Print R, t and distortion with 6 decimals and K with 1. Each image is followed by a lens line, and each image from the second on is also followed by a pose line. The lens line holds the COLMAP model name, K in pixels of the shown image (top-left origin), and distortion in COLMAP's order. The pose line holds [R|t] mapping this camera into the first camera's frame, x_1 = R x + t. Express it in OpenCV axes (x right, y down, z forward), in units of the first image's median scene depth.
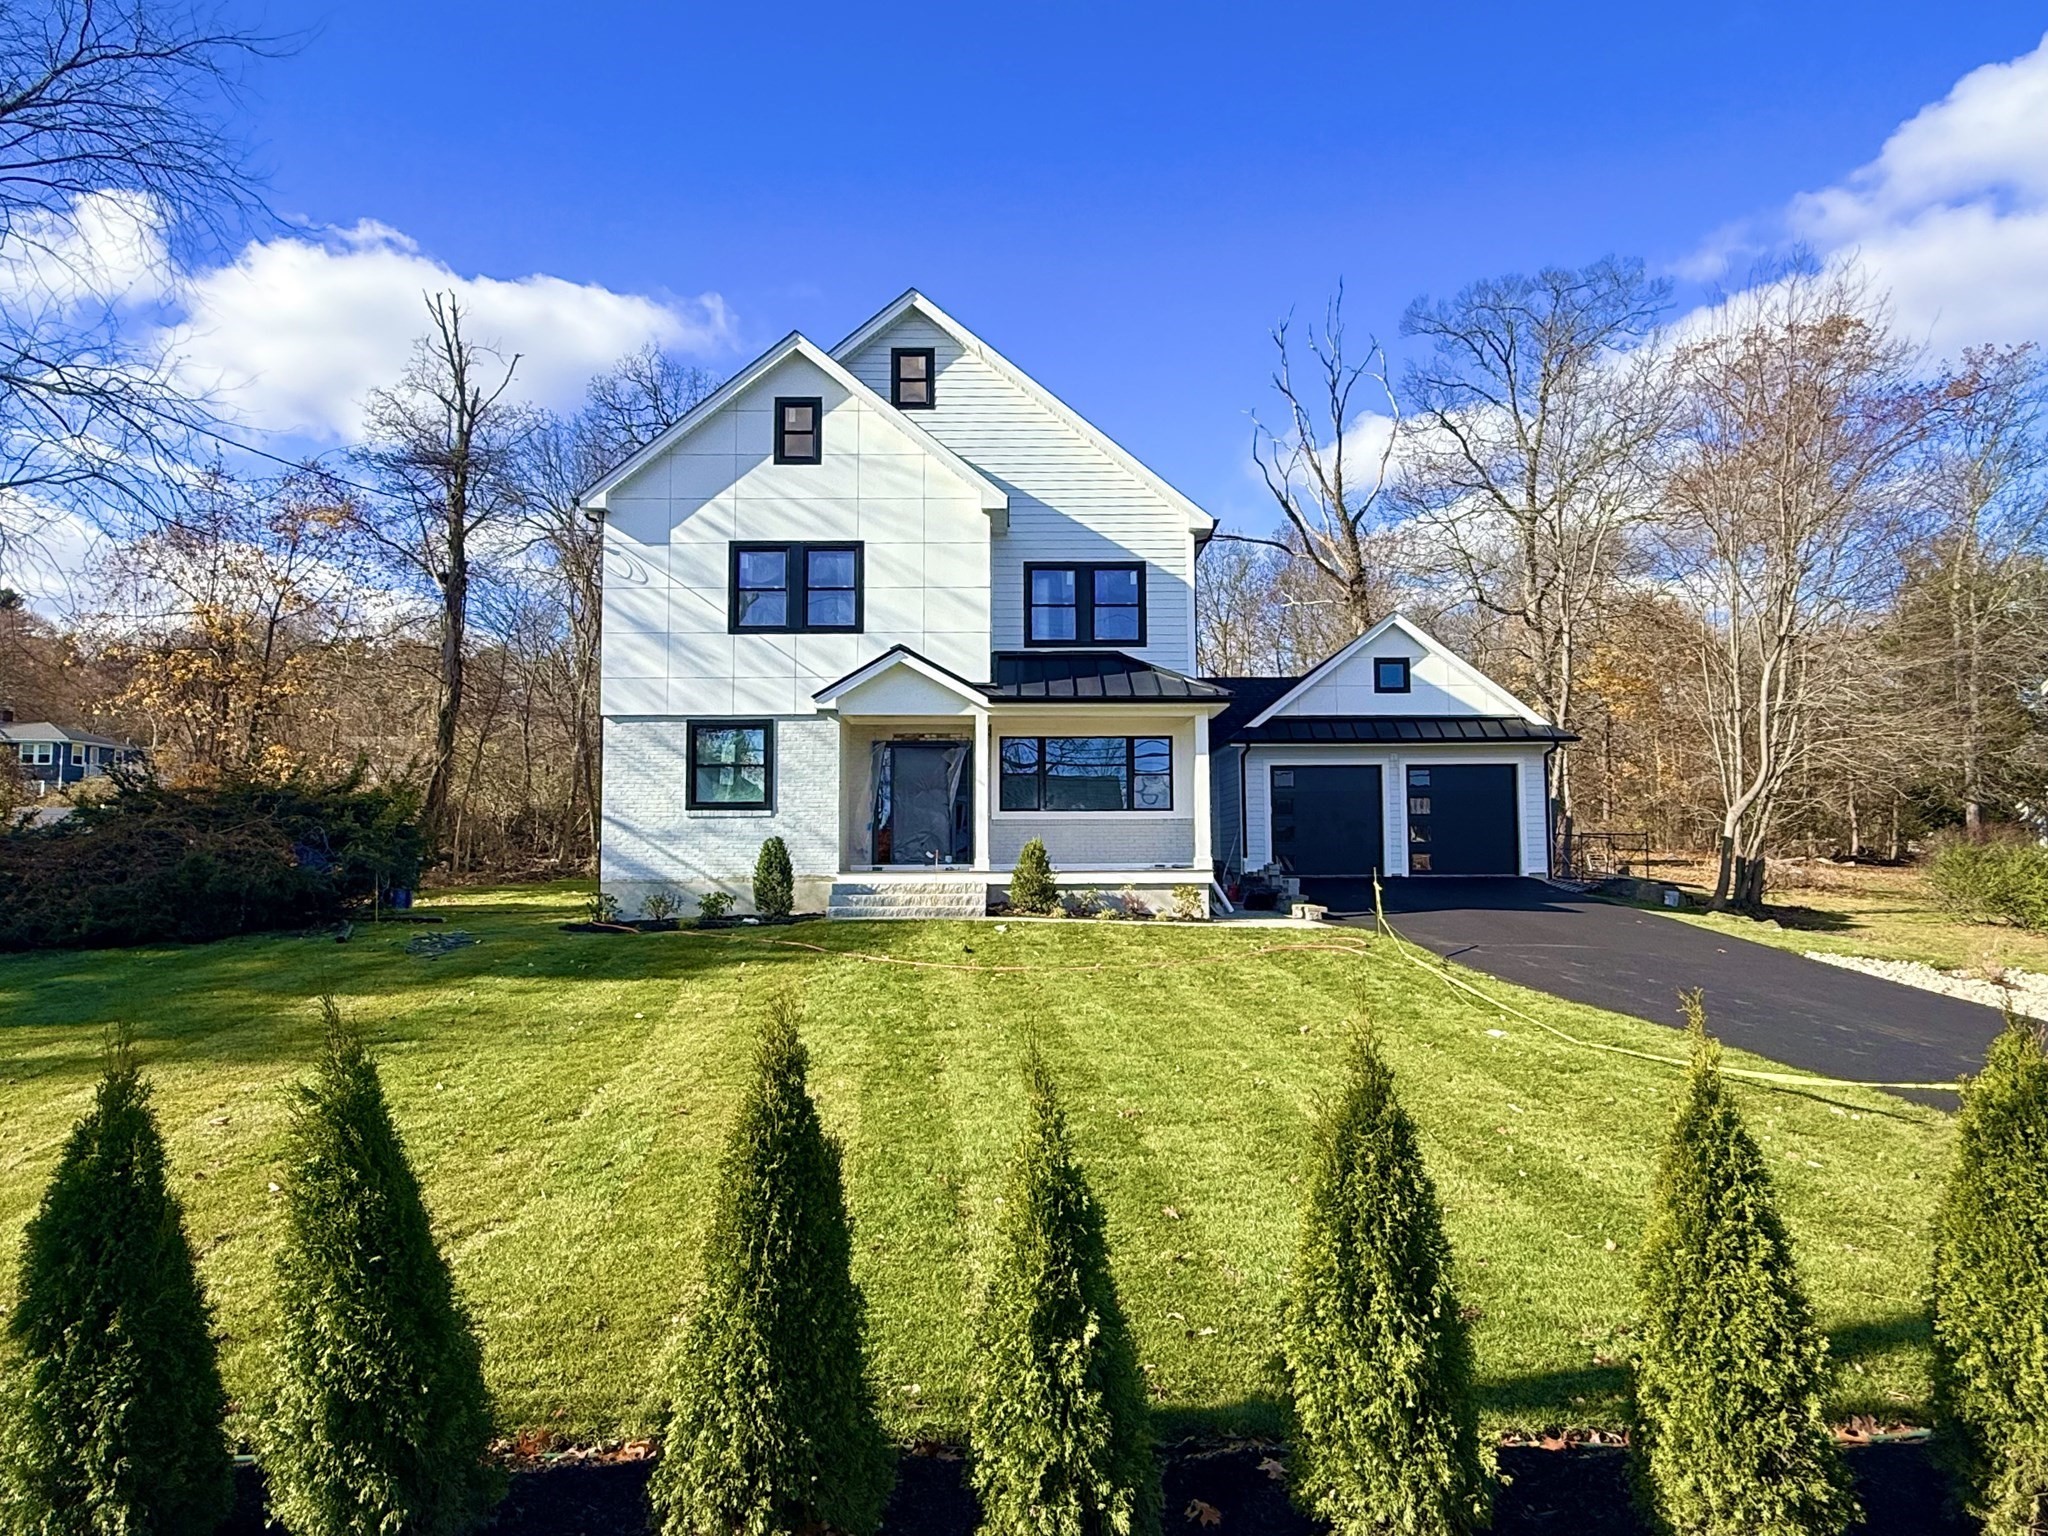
lens RADIAL K [[1225.2, 0, 1027.5], [0, 1225.2, 766.2], [0, 0, 1]] dist [-0.006690, 0.000179]
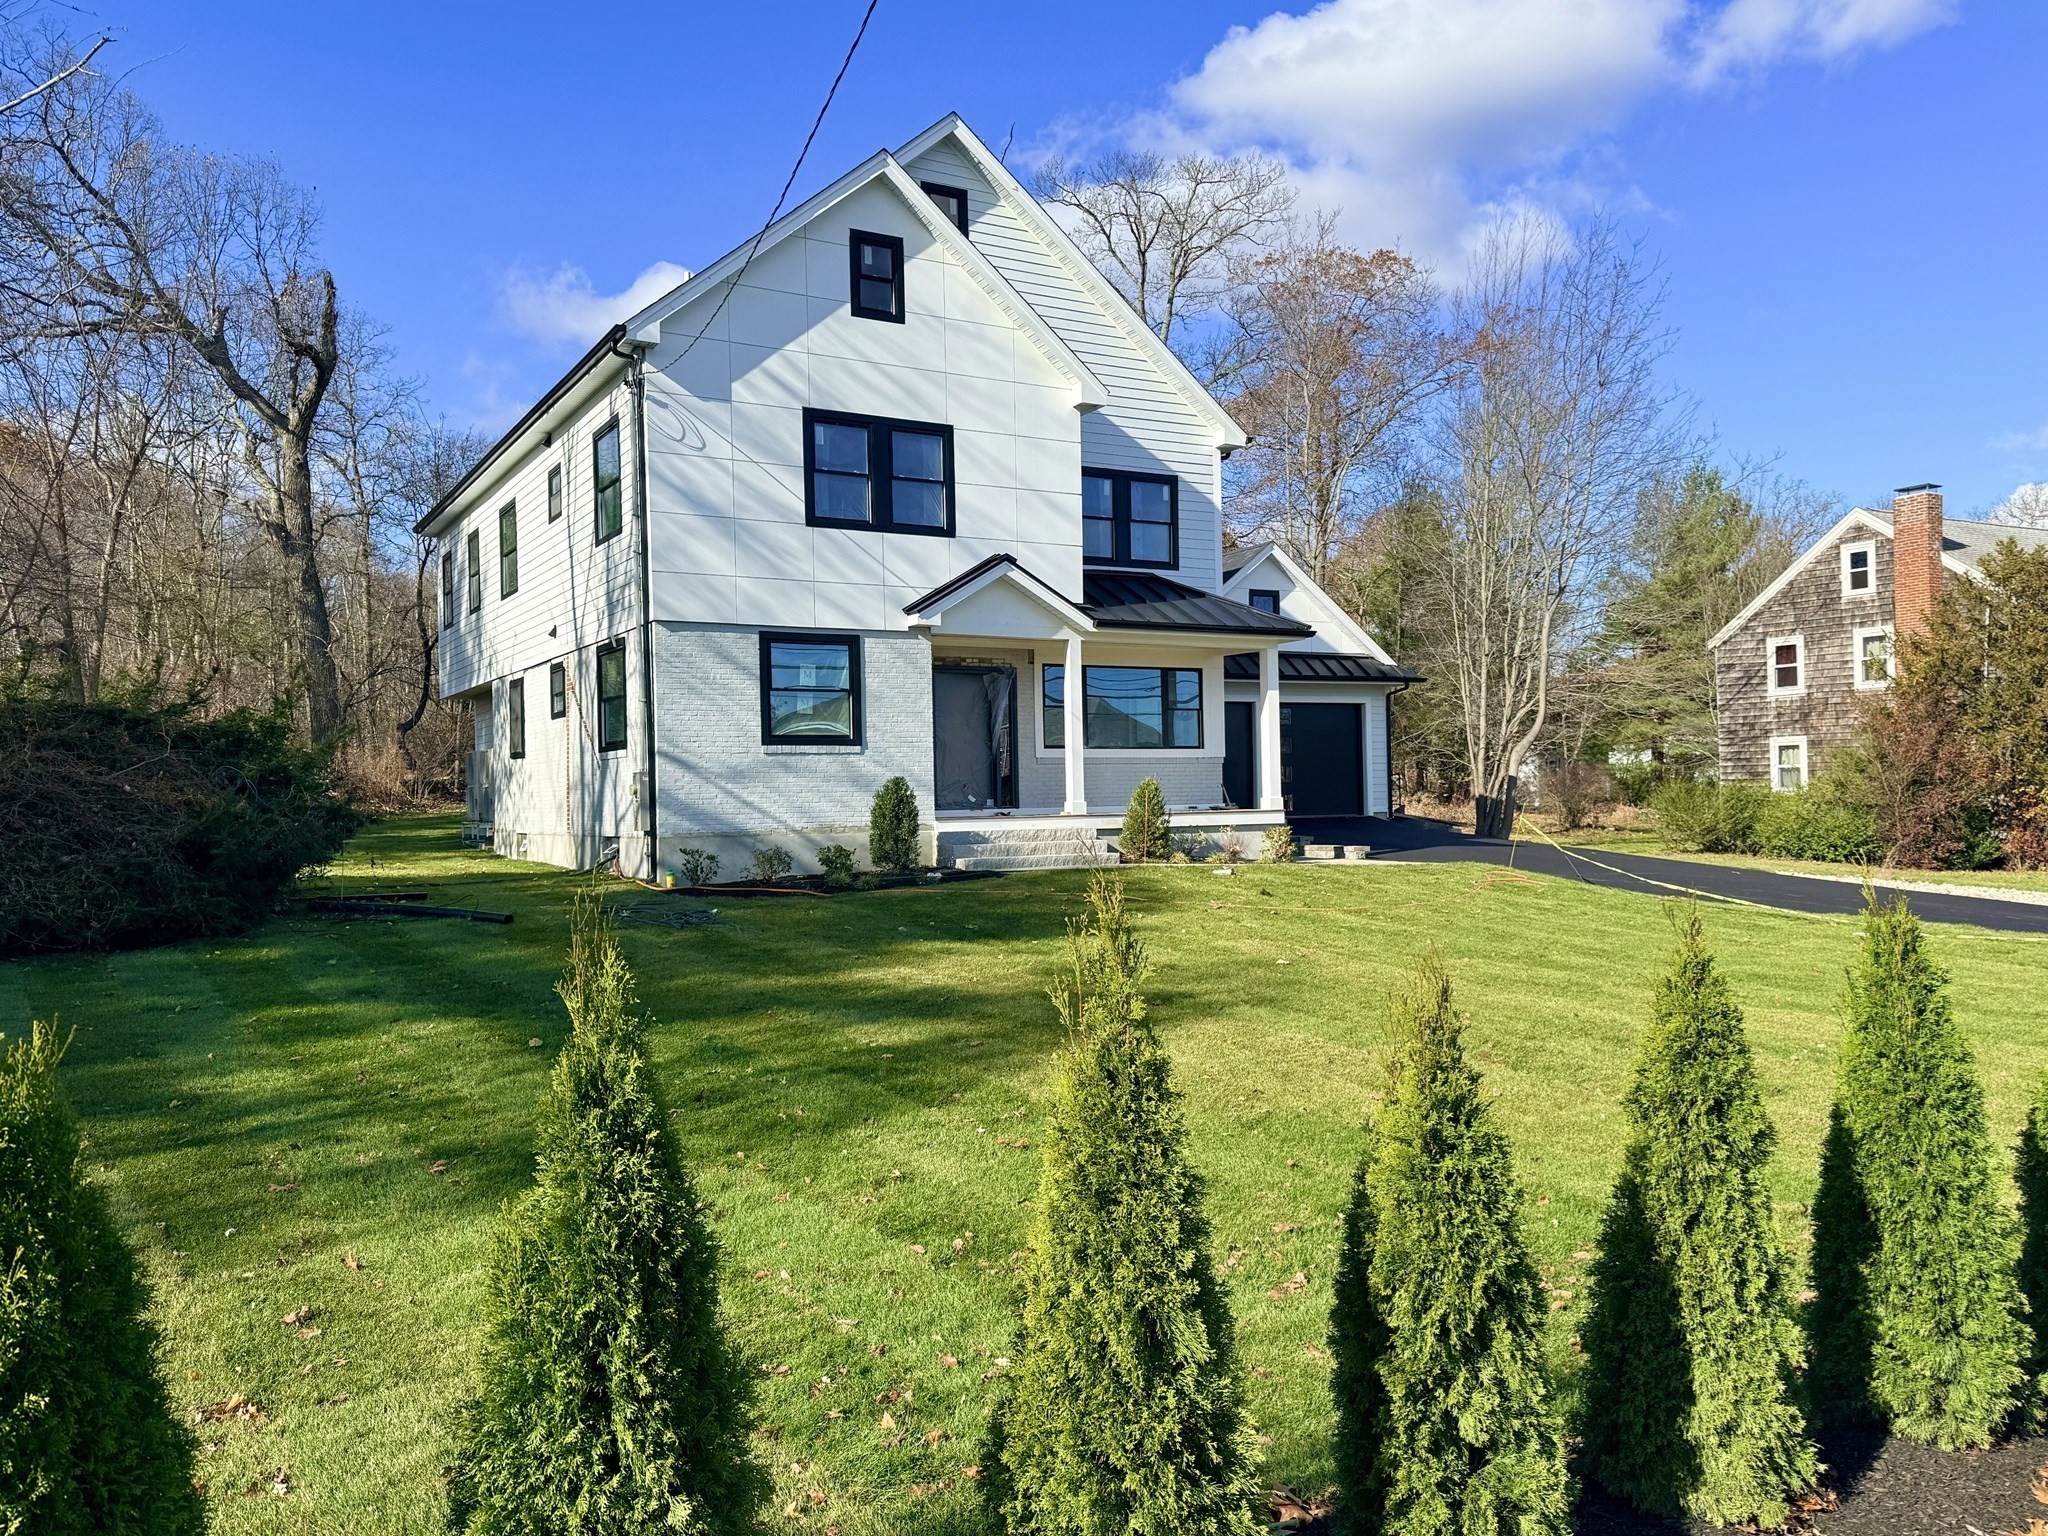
lens RADIAL K [[1555.9, 0, 1023.0], [0, 1555.9, 779.2], [0, 0, 1]] dist [0.097484, -0.000517]
pose [[0.872024, -0.004570, 0.489441, -0.617674], [-0.022212, 0.998557, 0.048899, 0.004638], [-0.488958, -0.053513, 0.870664, 0.029986]]
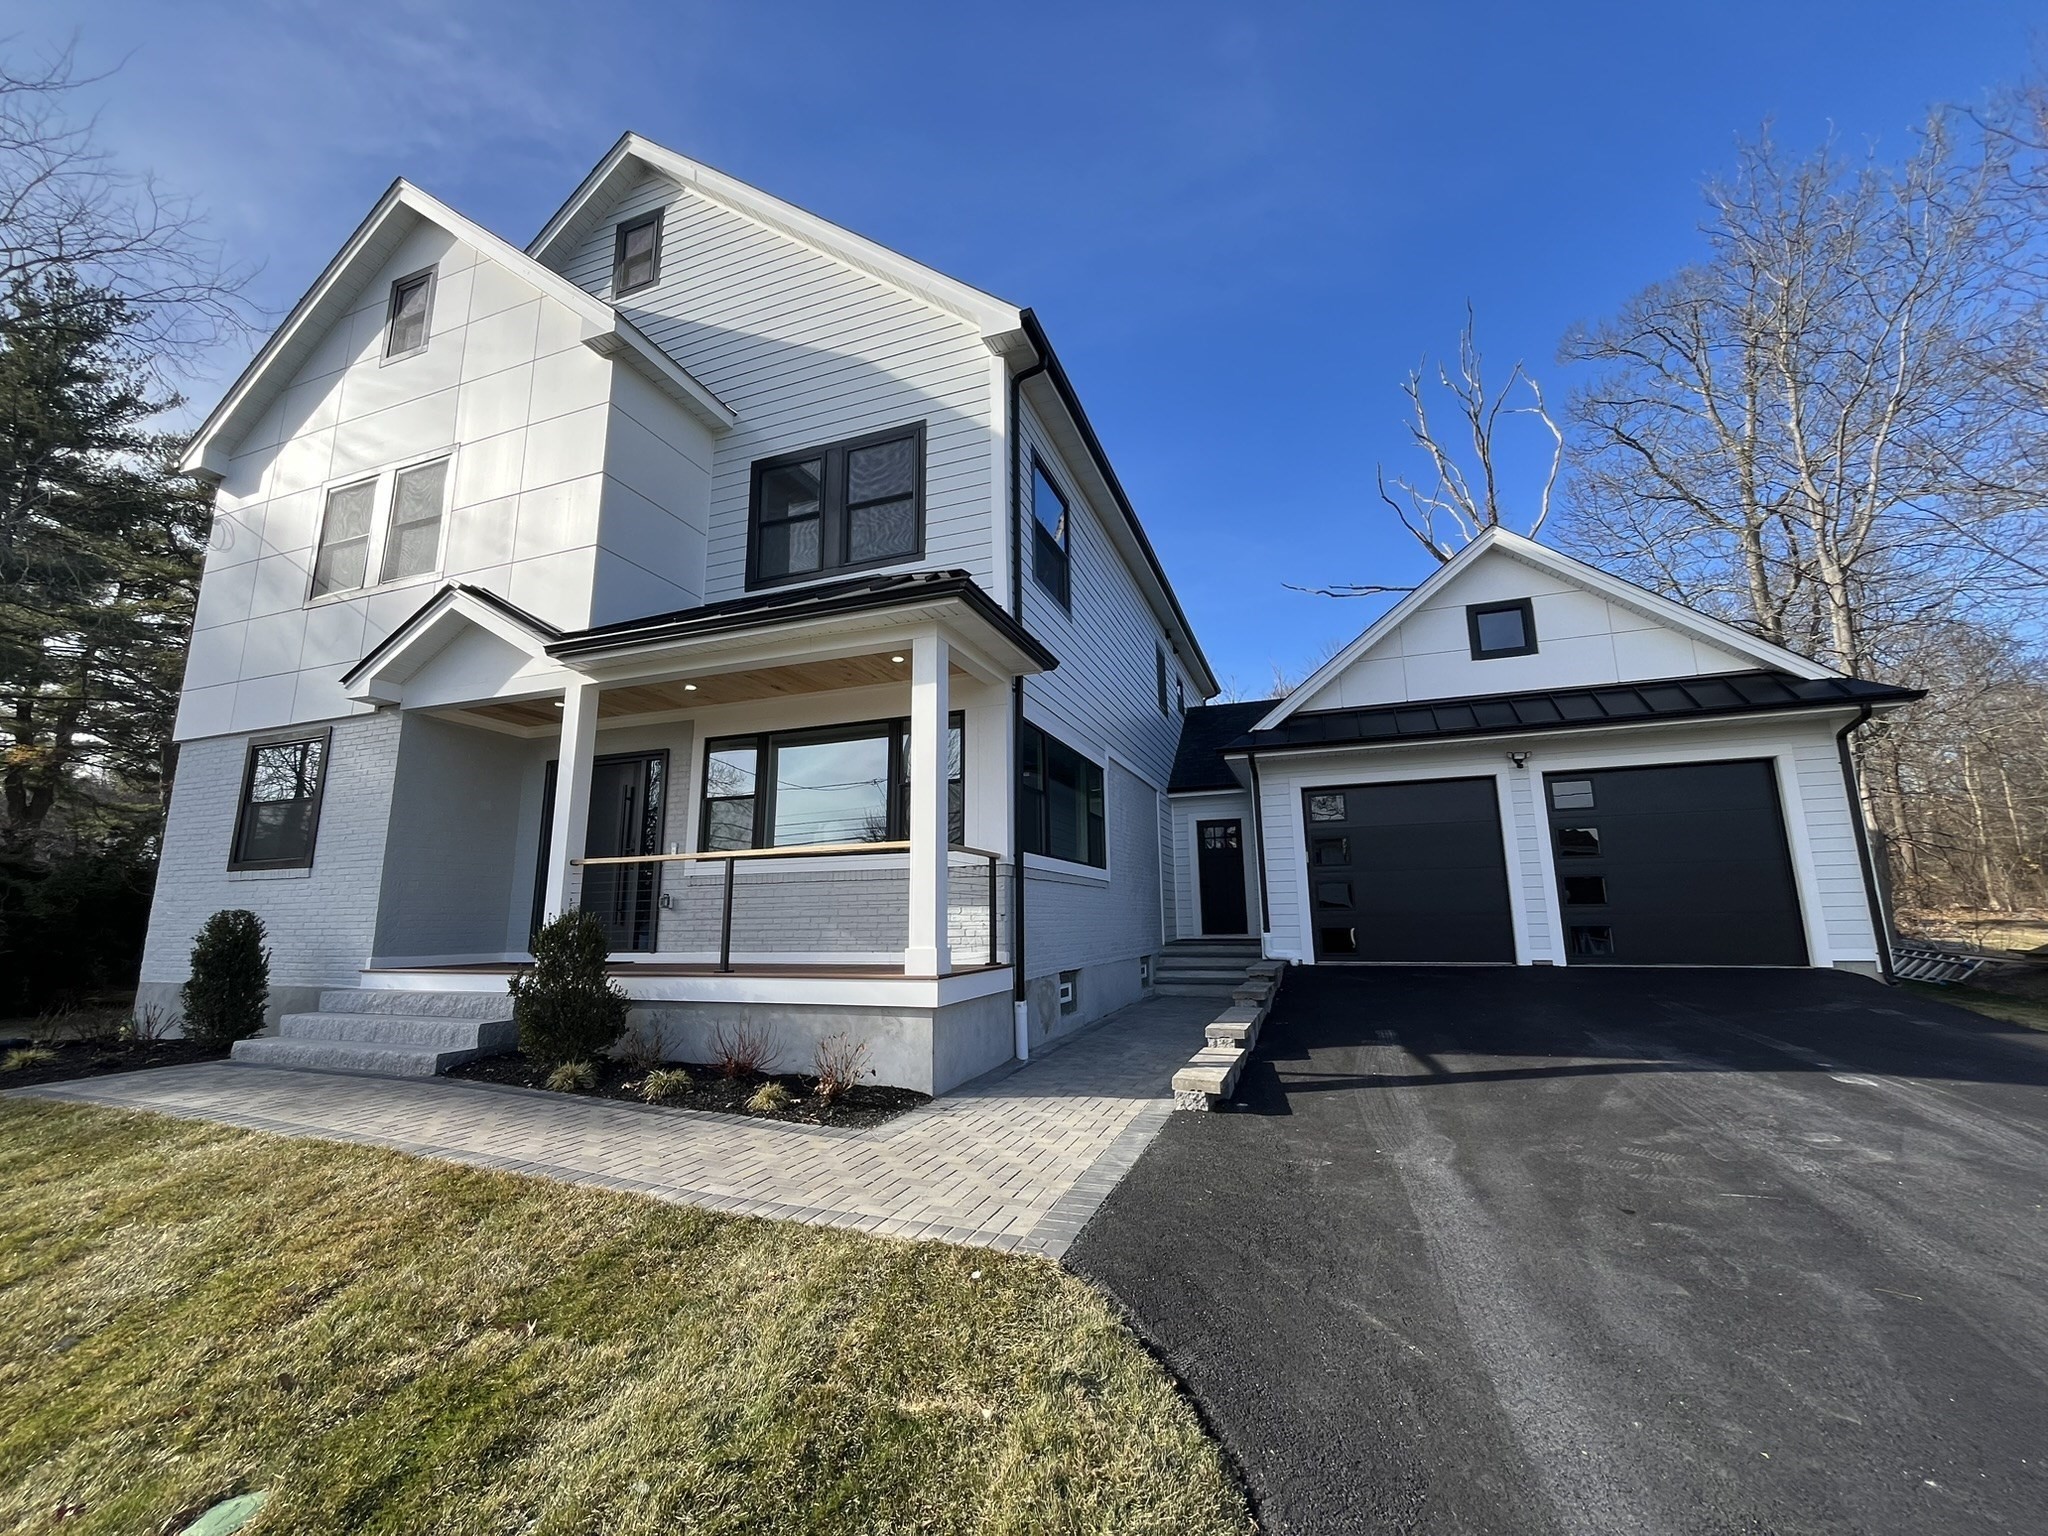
lens RADIAL K [[829.9, 0, 1018.2], [0, 829.9, 761.4], [0, 0, 1]] dist [-0.001484, -0.000521]
pose [[0.936751, -0.072743, -0.342353, 0.278307], [0.033171, 0.992212, -0.120063, 0.044707], [0.348421, 0.101113, 0.931869, 0.713047]]
